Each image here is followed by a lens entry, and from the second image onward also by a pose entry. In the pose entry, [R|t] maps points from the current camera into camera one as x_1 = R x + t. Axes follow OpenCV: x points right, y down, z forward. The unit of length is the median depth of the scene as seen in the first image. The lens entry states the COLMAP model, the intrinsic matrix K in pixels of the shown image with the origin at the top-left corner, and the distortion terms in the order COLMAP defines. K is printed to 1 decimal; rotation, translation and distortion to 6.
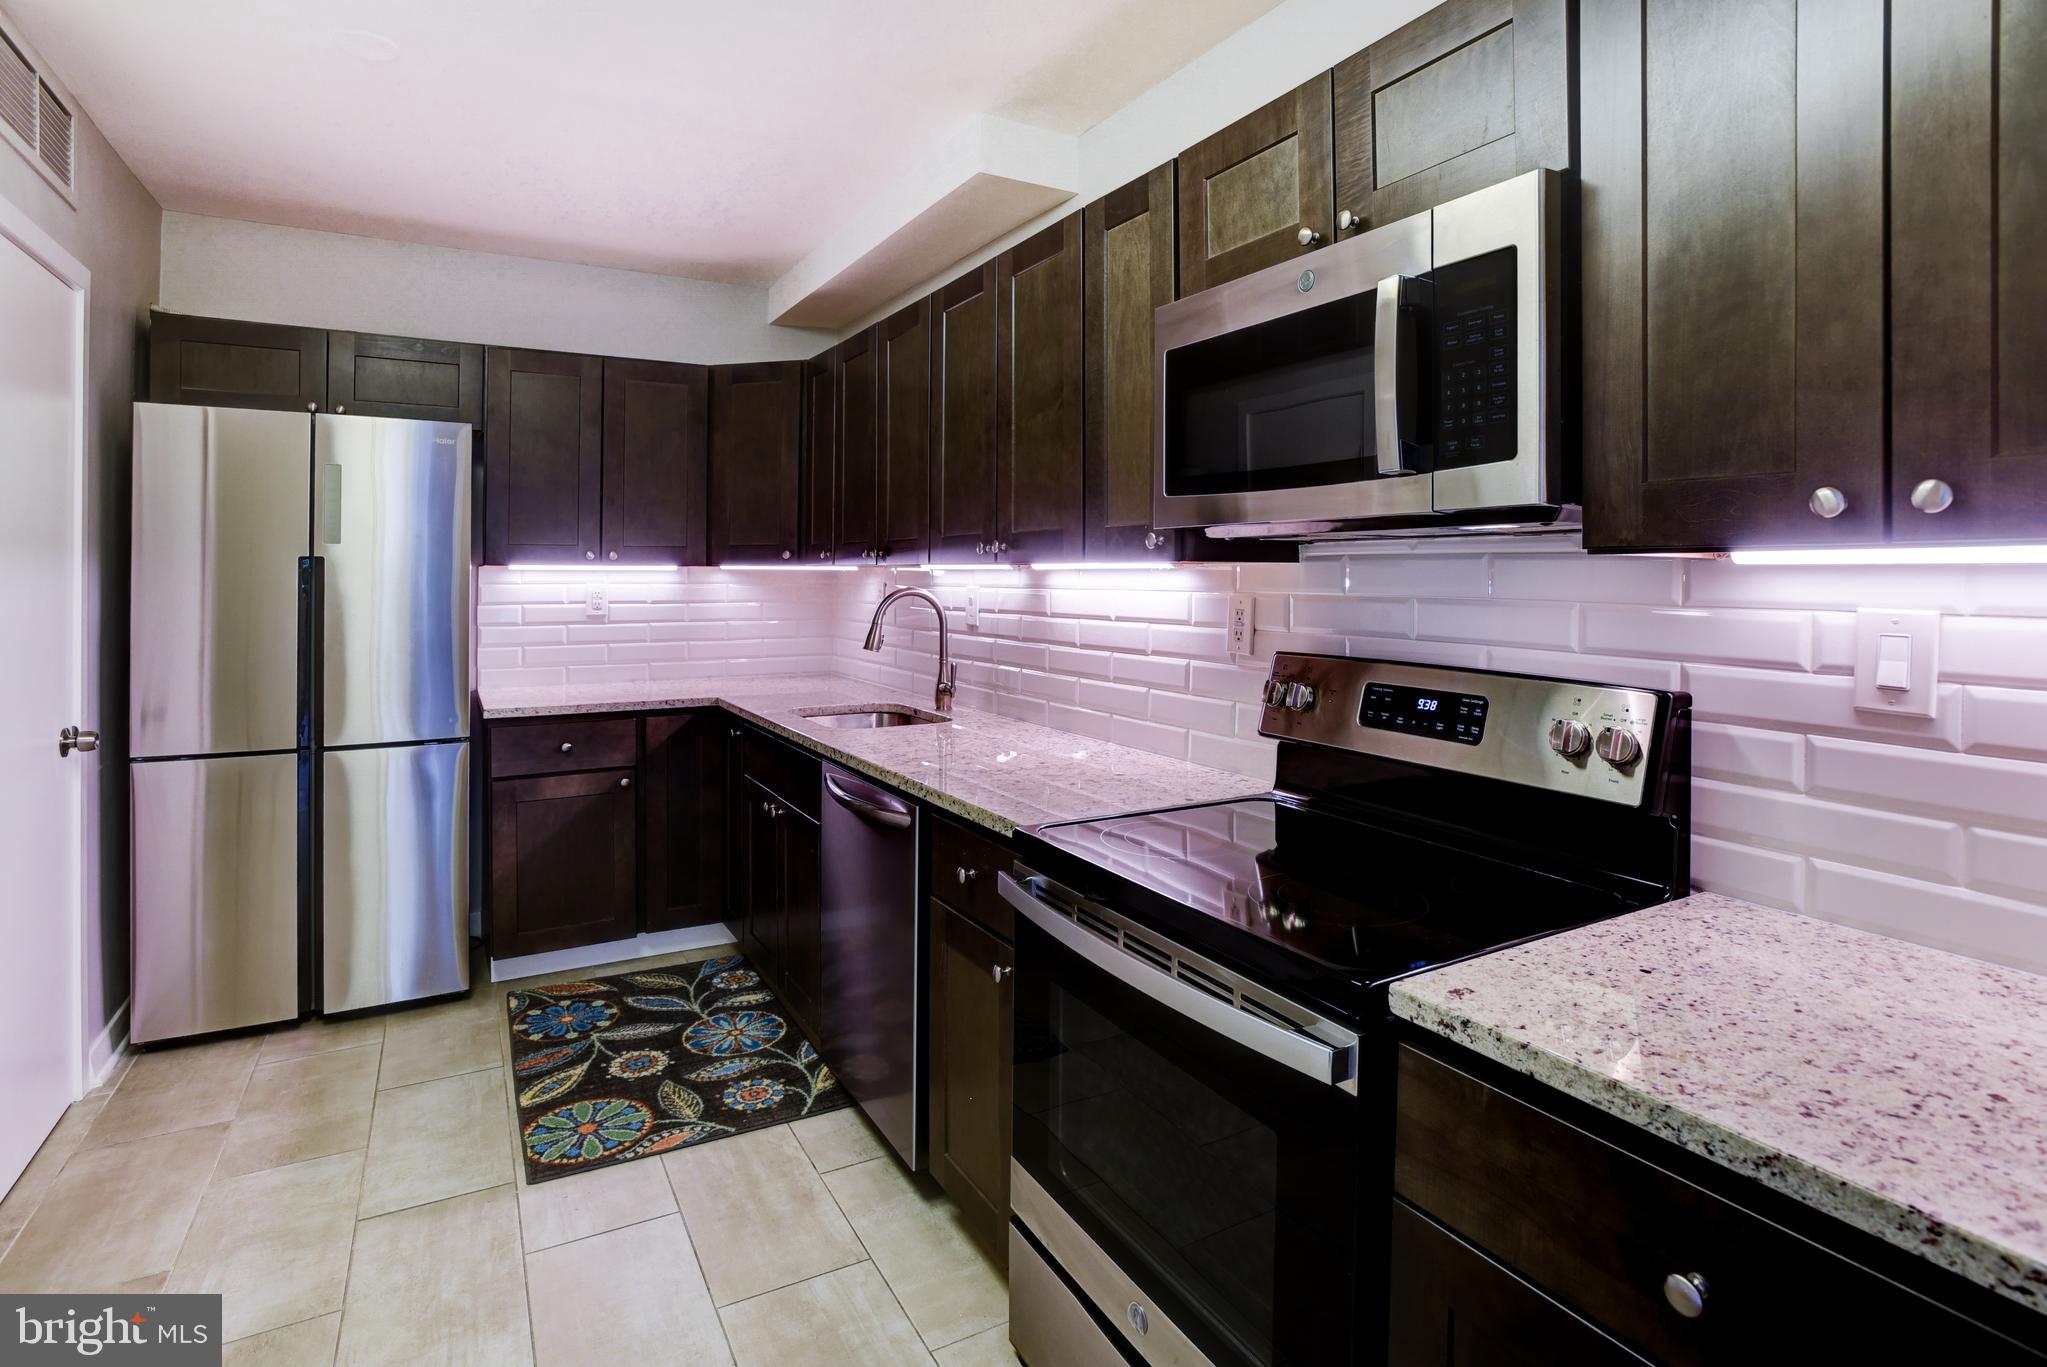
lens RADIAL K [[1049.7, 0, 1025.3], [0, 1049.7, 551.4], [0, 0, 1]] dist [-0.030665, 0.015207]
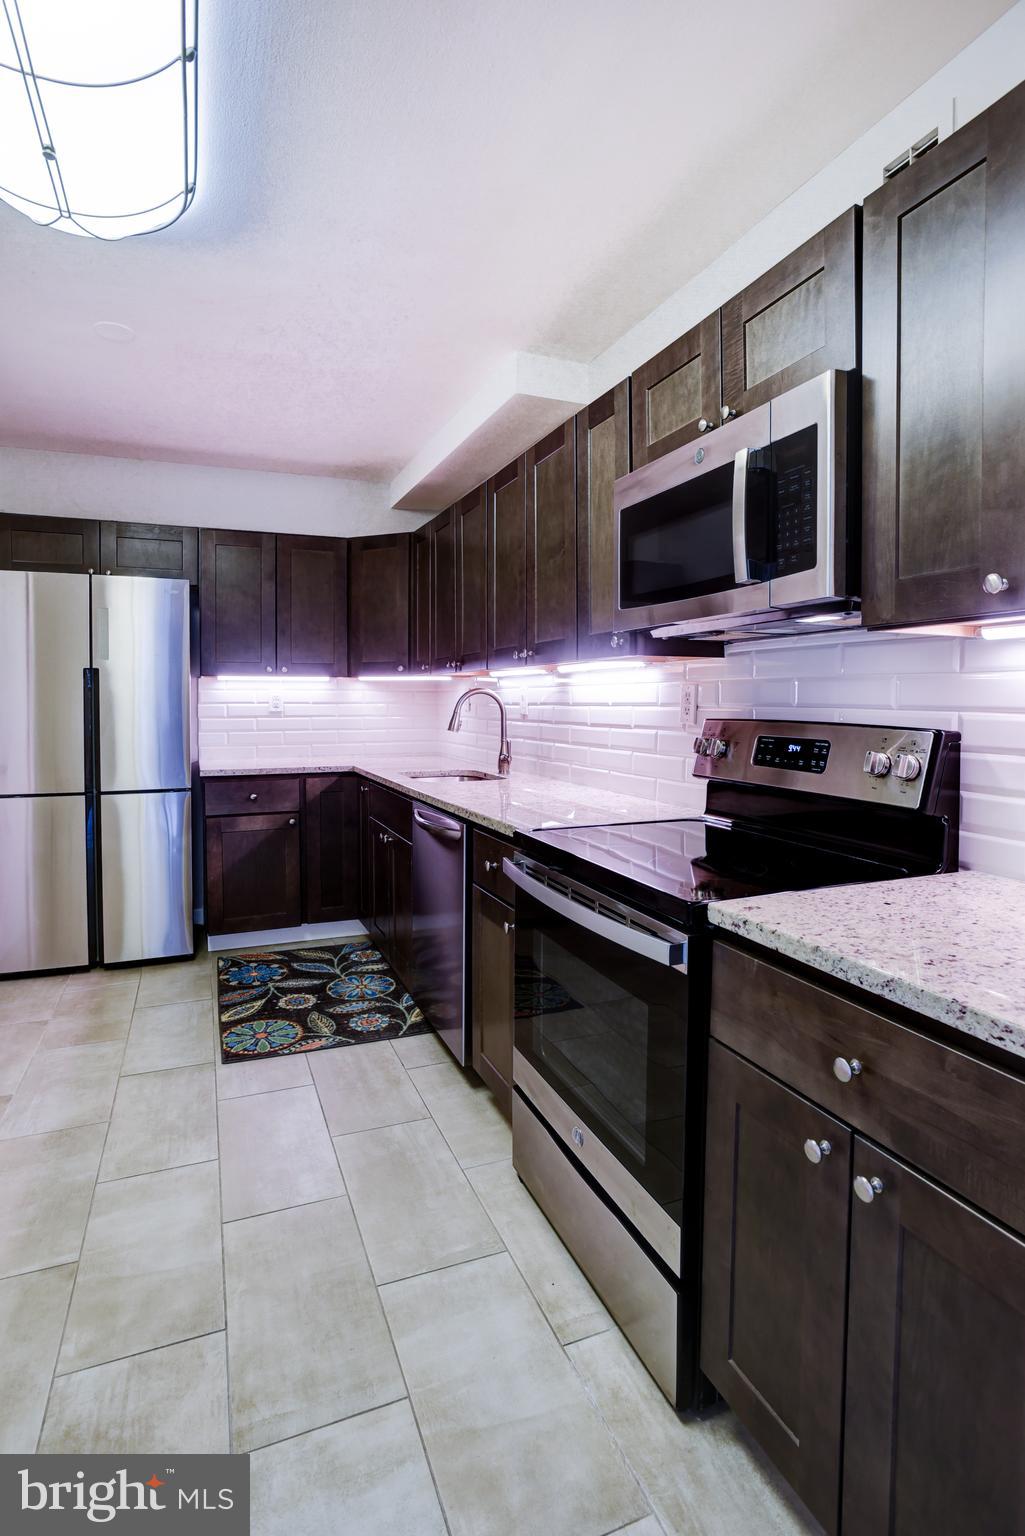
lens RADIAL K [[787.6, 0, 511.0], [0, 787.6, 705.9], [0, 0, 1]] dist [-0.030665, 0.015207]
pose [[0.991928, -0.002072, -0.126786, 0.094212], [0.005743, 0.999575, 0.028595, 0.038521], [0.126673, -0.029092, 0.991518, -0.087478]]
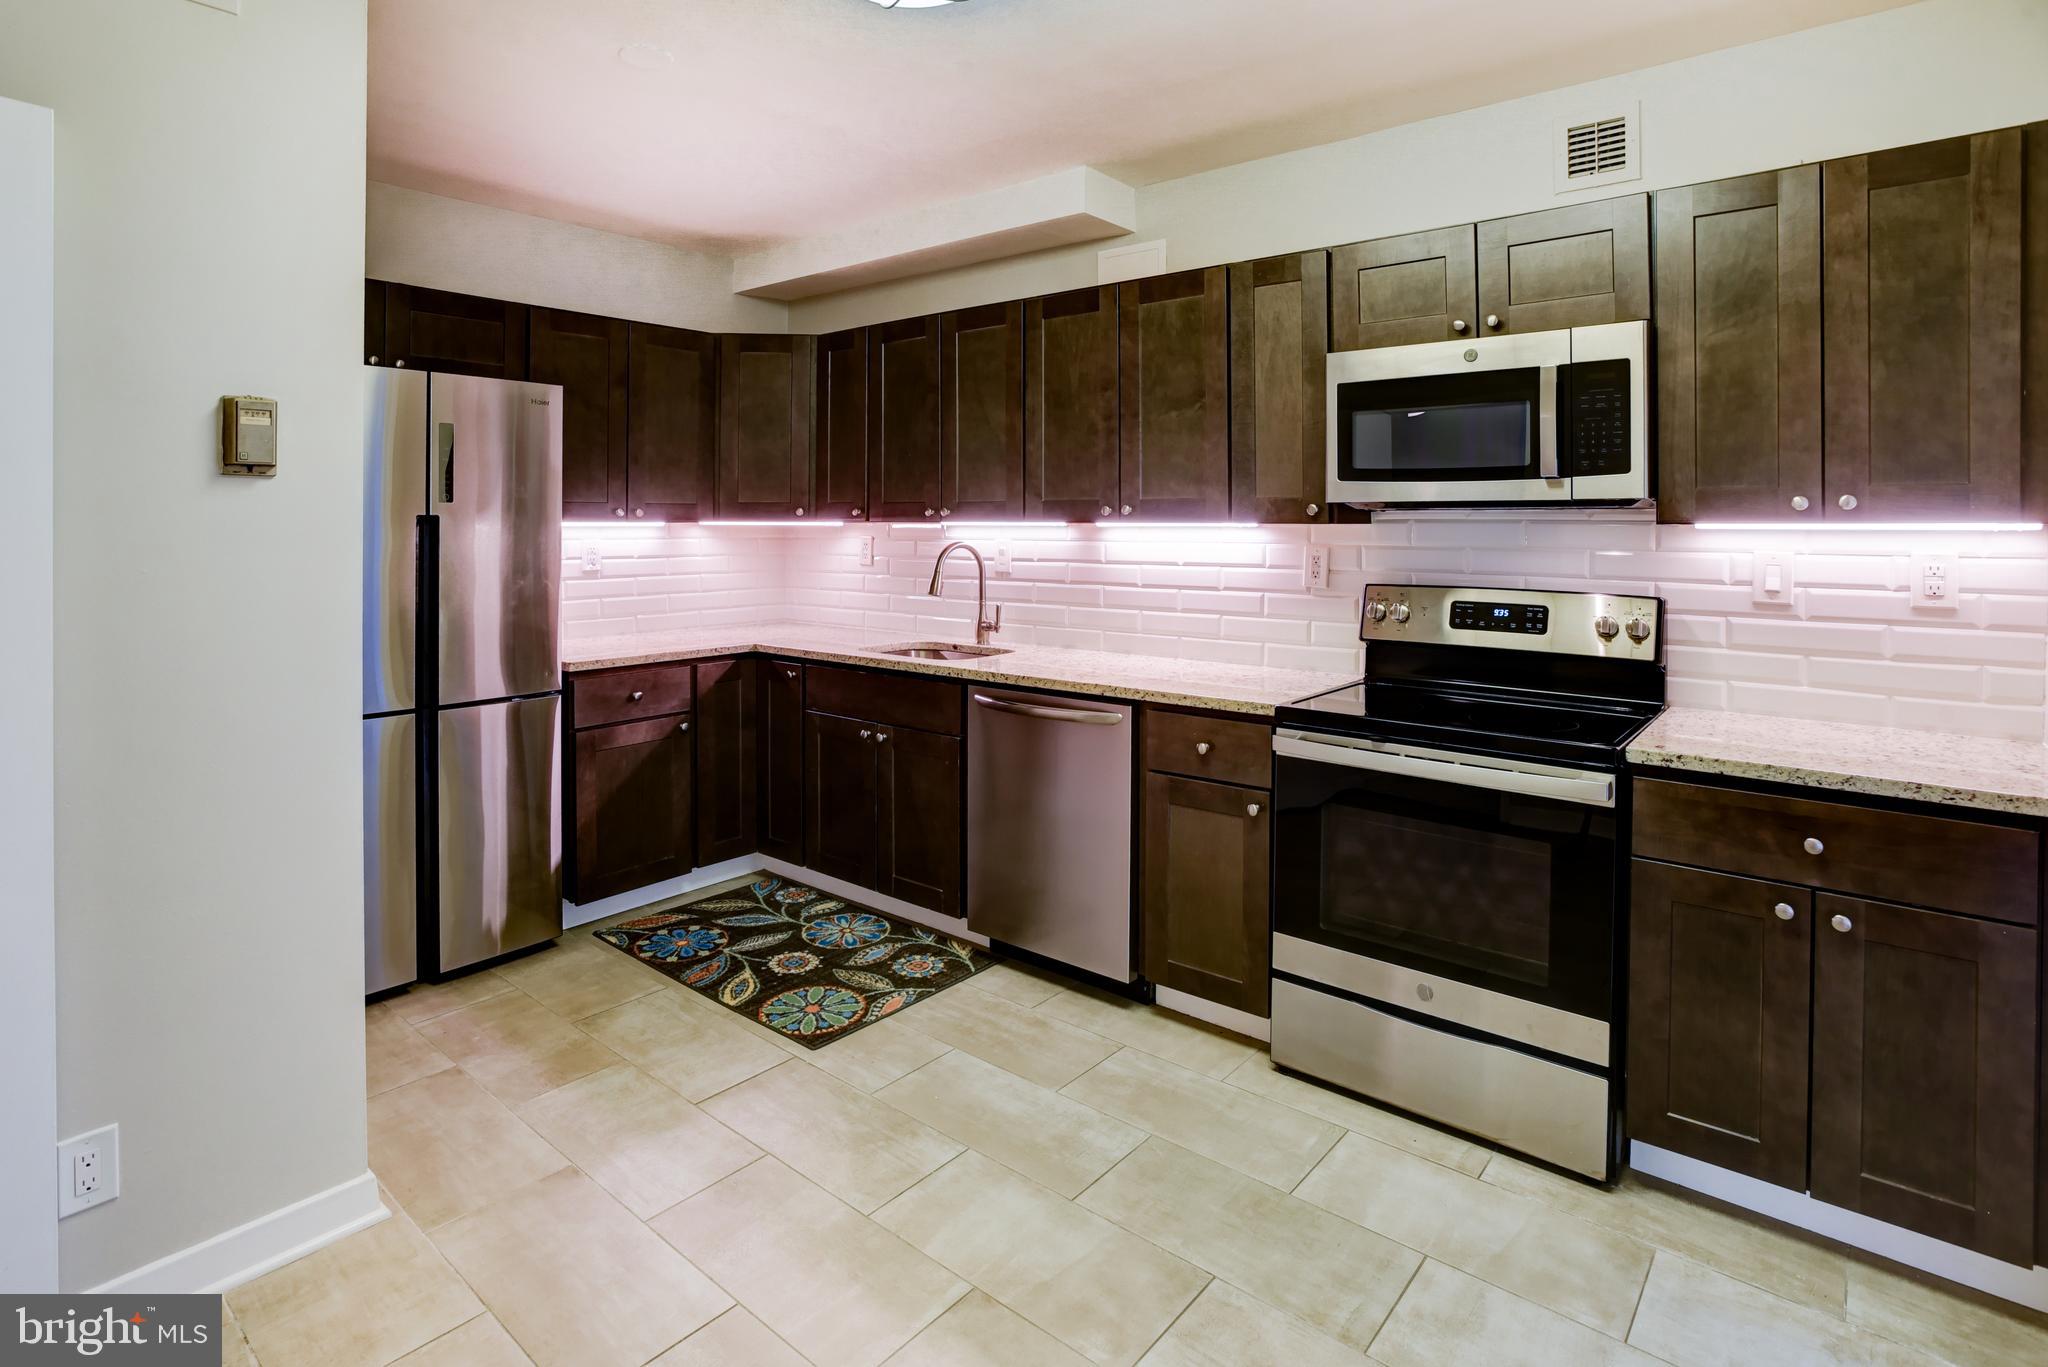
lens RADIAL K [[1062.9, 0, 1033.0], [0, 1062.9, 507.3], [0, 0, 1]] dist [-0.032059, 0.023122]
pose [[0.930214, 0.002130, 0.367010, -0.641928], [-0.006134, 0.999934, 0.009743, -0.021446], [-0.366965, -0.011315, 0.930166, -0.192292]]
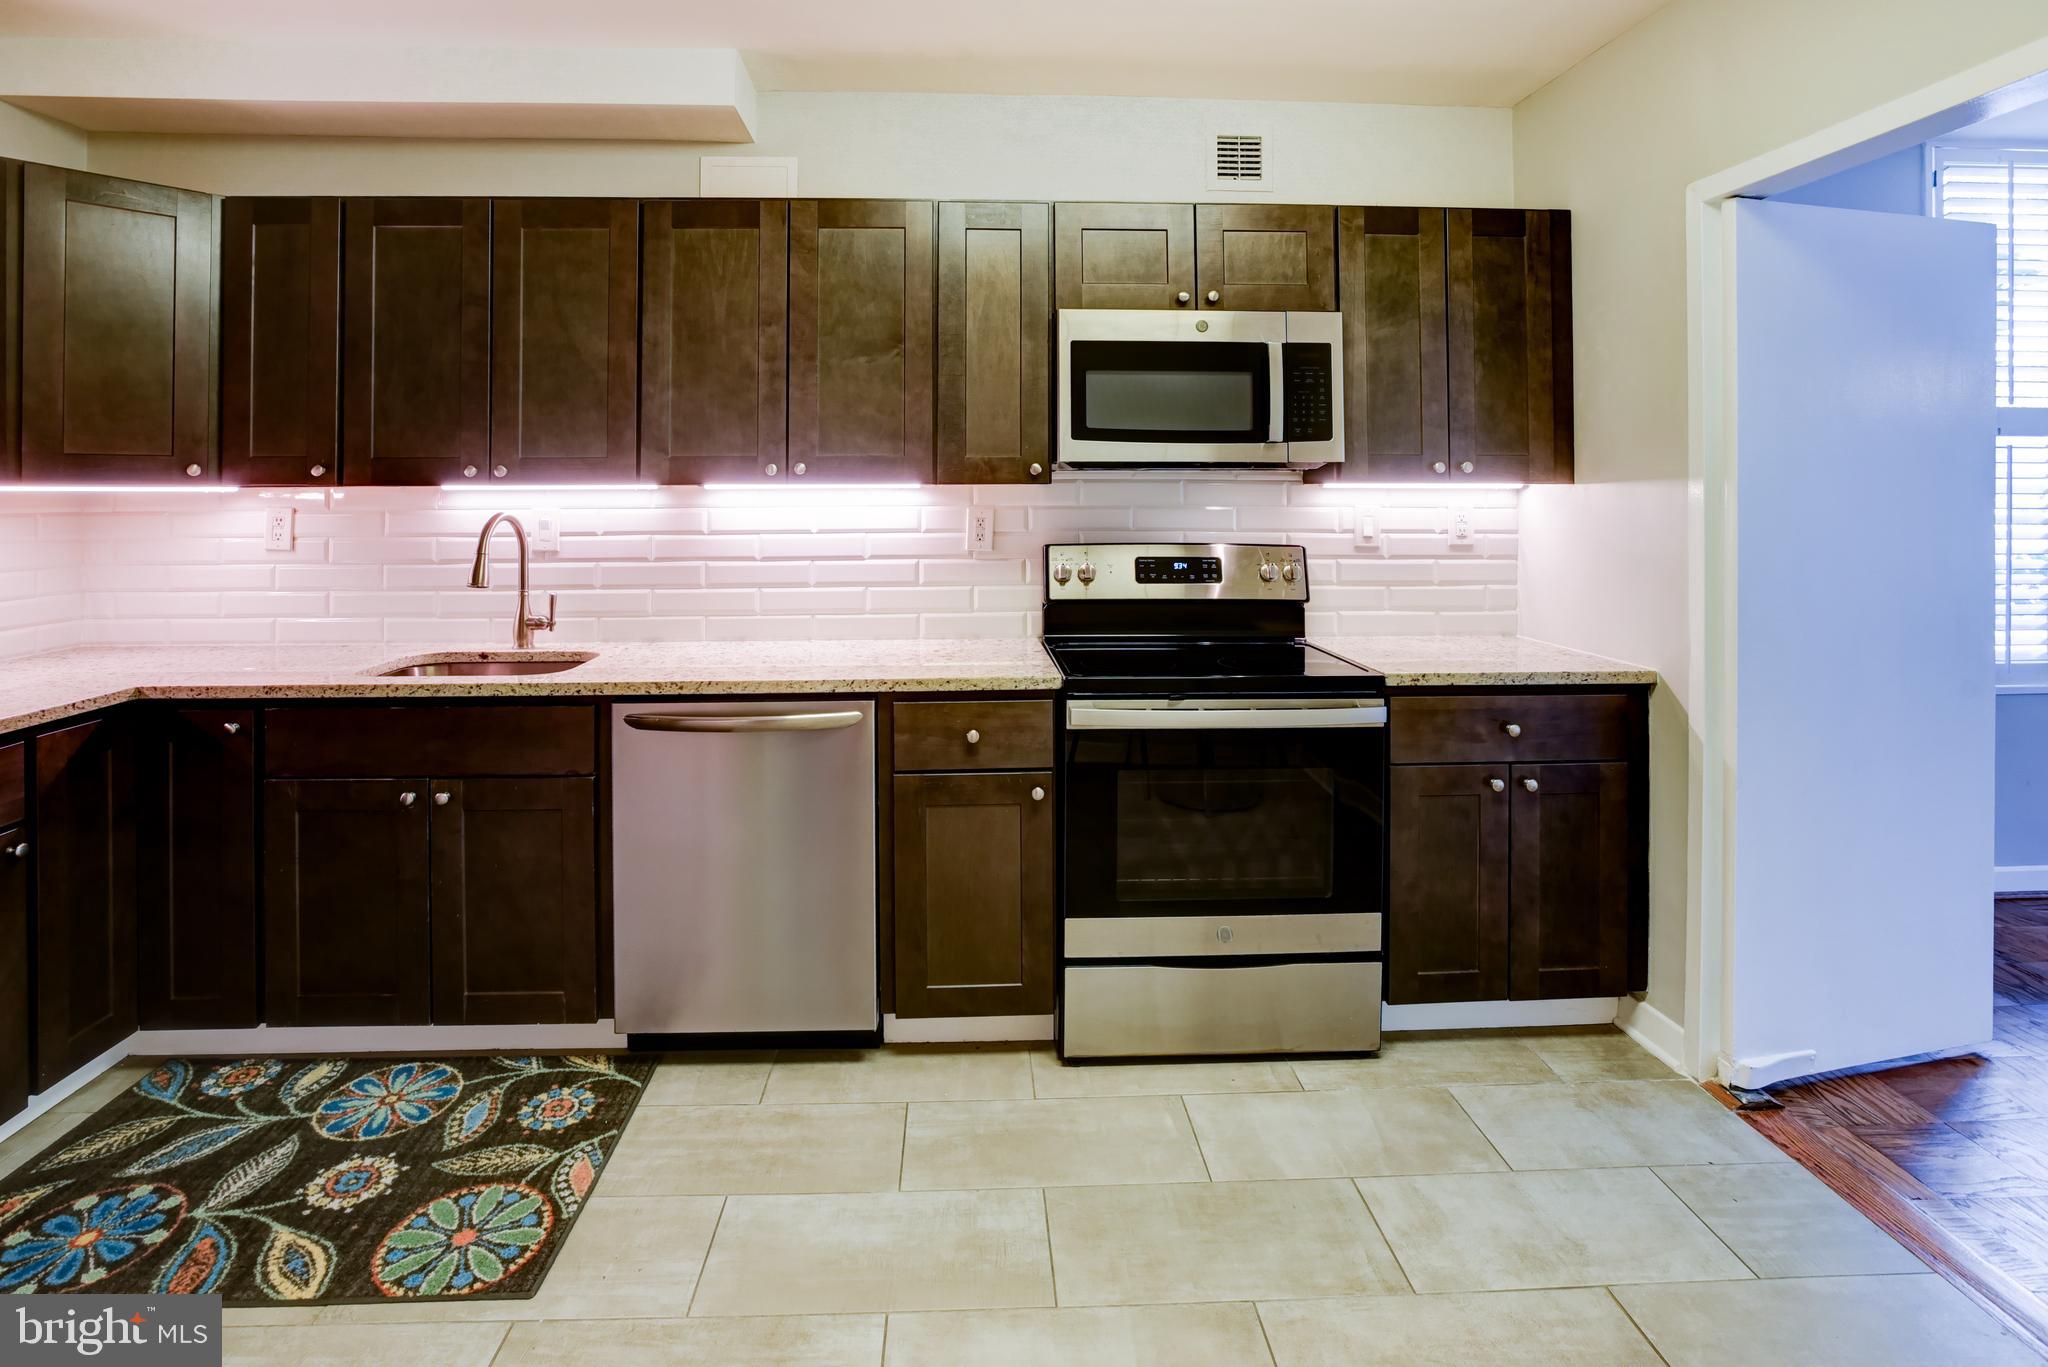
lens RADIAL K [[1048.4, 0, 1014.5], [0, 1048.4, 471.1], [0, 0, 1]] dist [-0.028442, 0.012091]
pose [[0.448001, 0.006230, 0.894011, -0.937239], [-0.016019, 0.999871, 0.001060, -0.008282], [-0.893889, -0.014796, 0.448043, 0.321821]]
